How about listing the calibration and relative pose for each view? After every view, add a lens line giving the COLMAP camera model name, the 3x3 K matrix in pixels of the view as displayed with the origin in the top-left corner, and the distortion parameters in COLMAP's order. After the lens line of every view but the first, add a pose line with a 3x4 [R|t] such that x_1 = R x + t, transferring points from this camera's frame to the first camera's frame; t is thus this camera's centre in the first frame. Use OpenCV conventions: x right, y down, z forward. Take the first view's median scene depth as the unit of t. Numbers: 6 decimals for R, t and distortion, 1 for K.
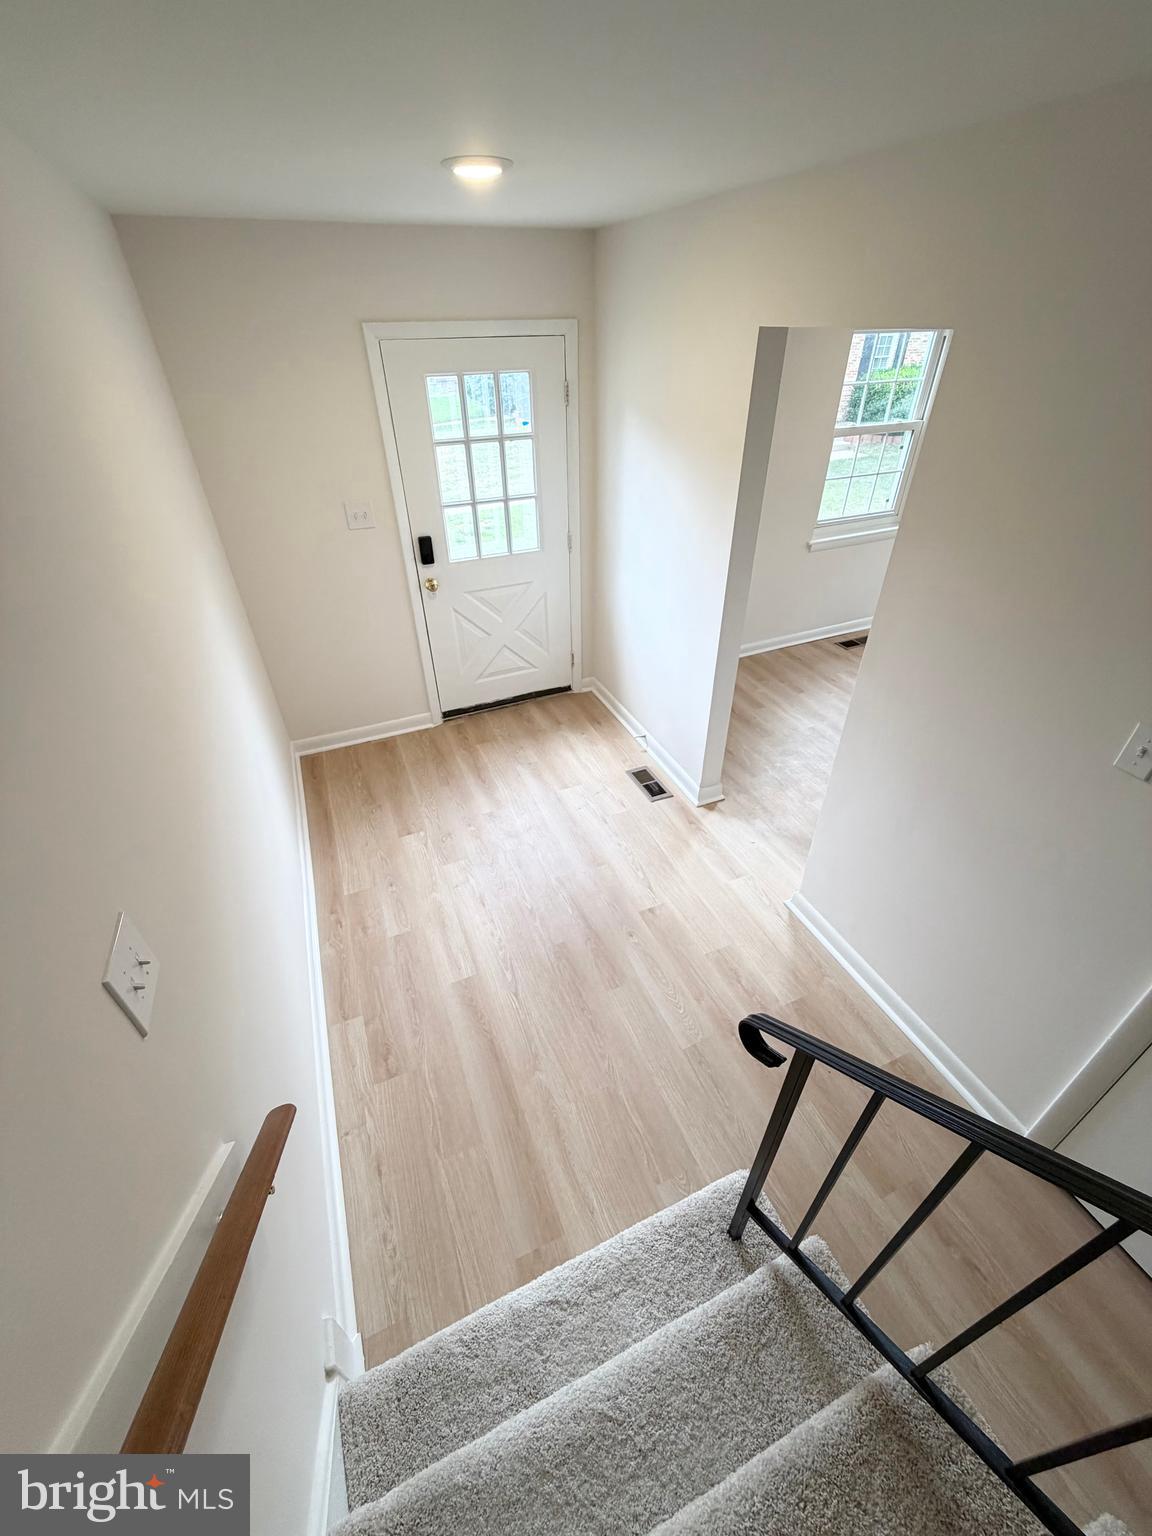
lens RADIAL K [[615.2, 0, 576.0], [0, 615.2, 768.0], [0, 0, 1]] dist [-0.001253, -0.000056]
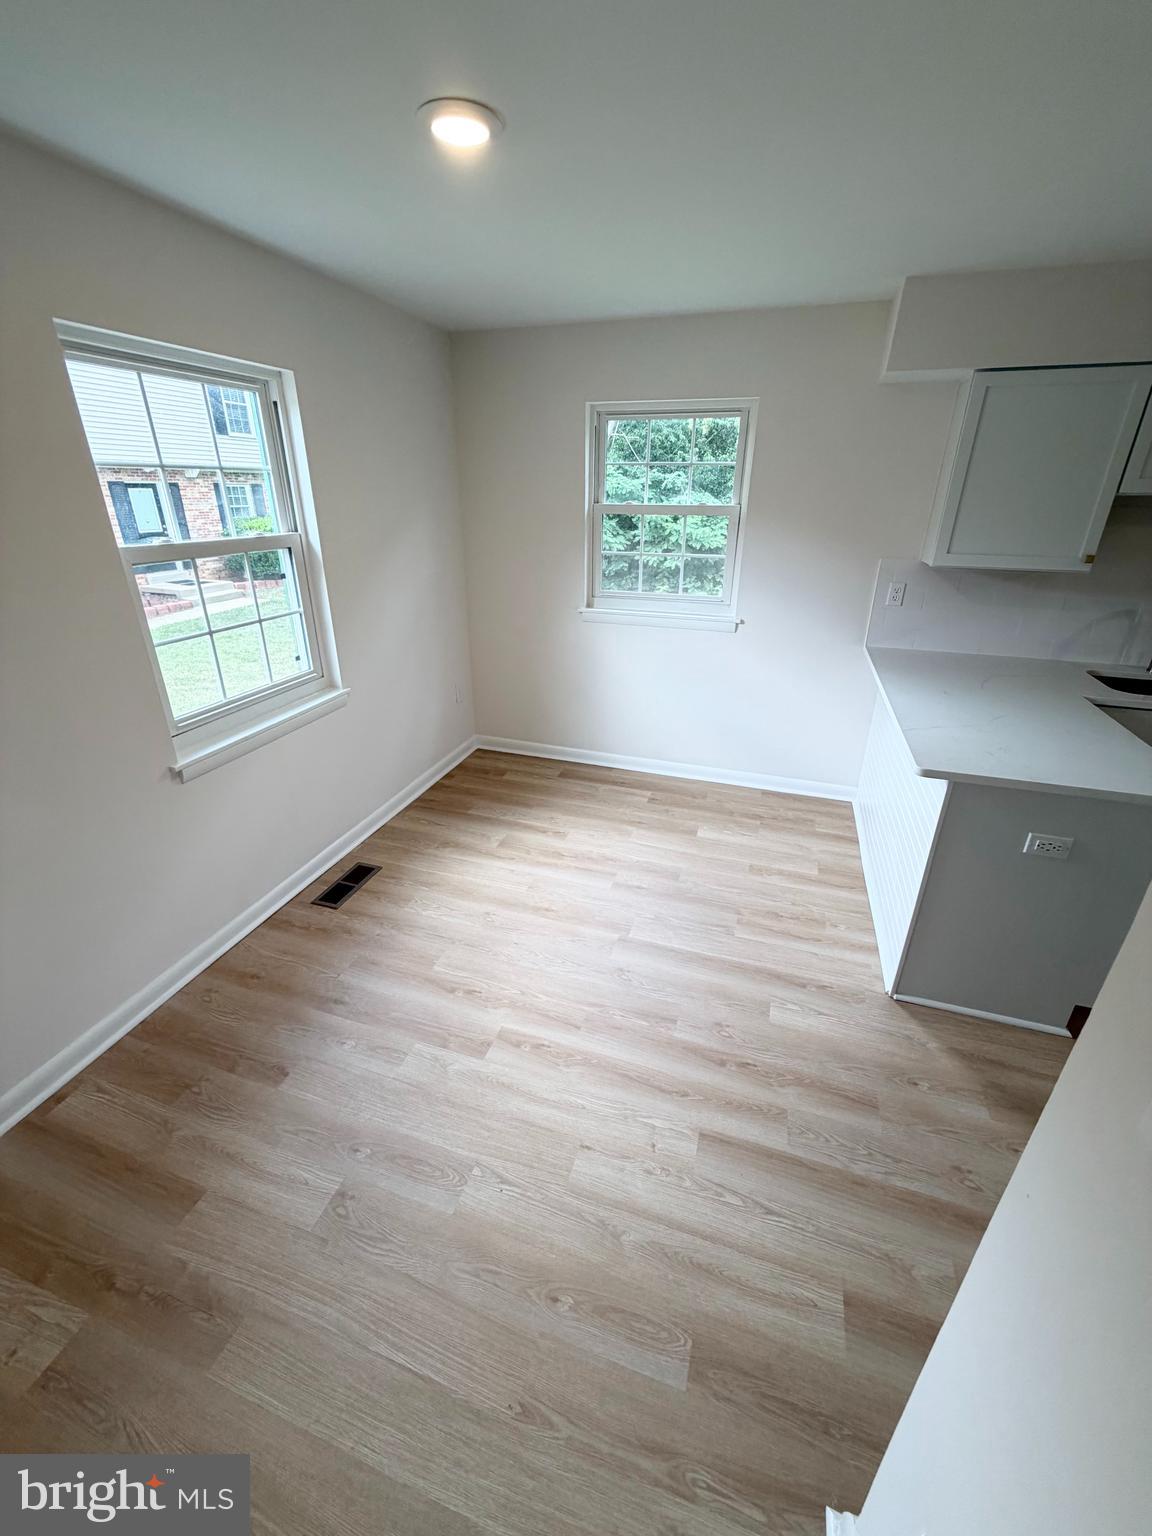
lens RADIAL K [[625.5, 0, 572.6], [0, 625.5, 764.9], [0, 0, 1]] dist [0.019936, 0.000112]
pose [[0.661267, -0.284592, 0.694070, 0.236906], [0.424579, 0.904770, -0.033527, -0.212391], [-0.618432, 0.316858, 0.719127, 0.439183]]
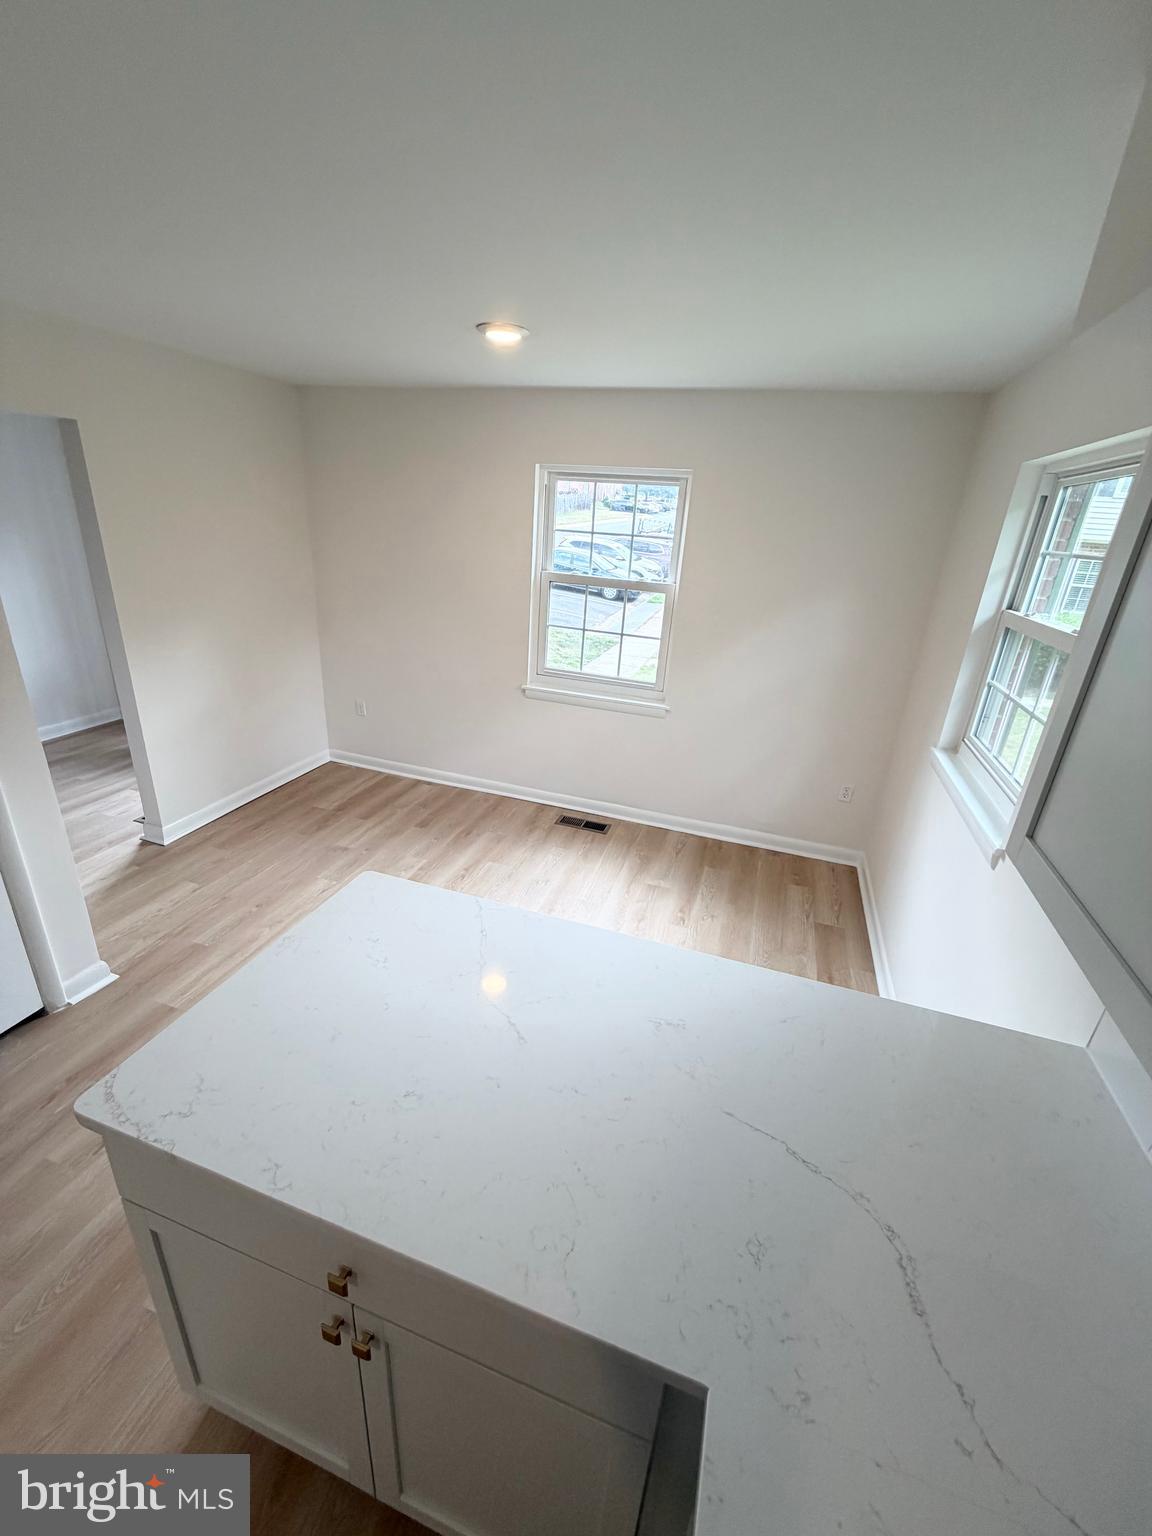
lens RADIAL K [[625.5, 0, 572.6], [0, 625.5, 764.9], [0, 0, 1]] dist [0.019936, 0.000112]
pose [[0.743219, 0.307714, -0.594086, 0.979426], [-0.453275, 0.884703, -0.108818, -0.192932], [0.492105, 0.350160, 0.797007, 0.342237]]
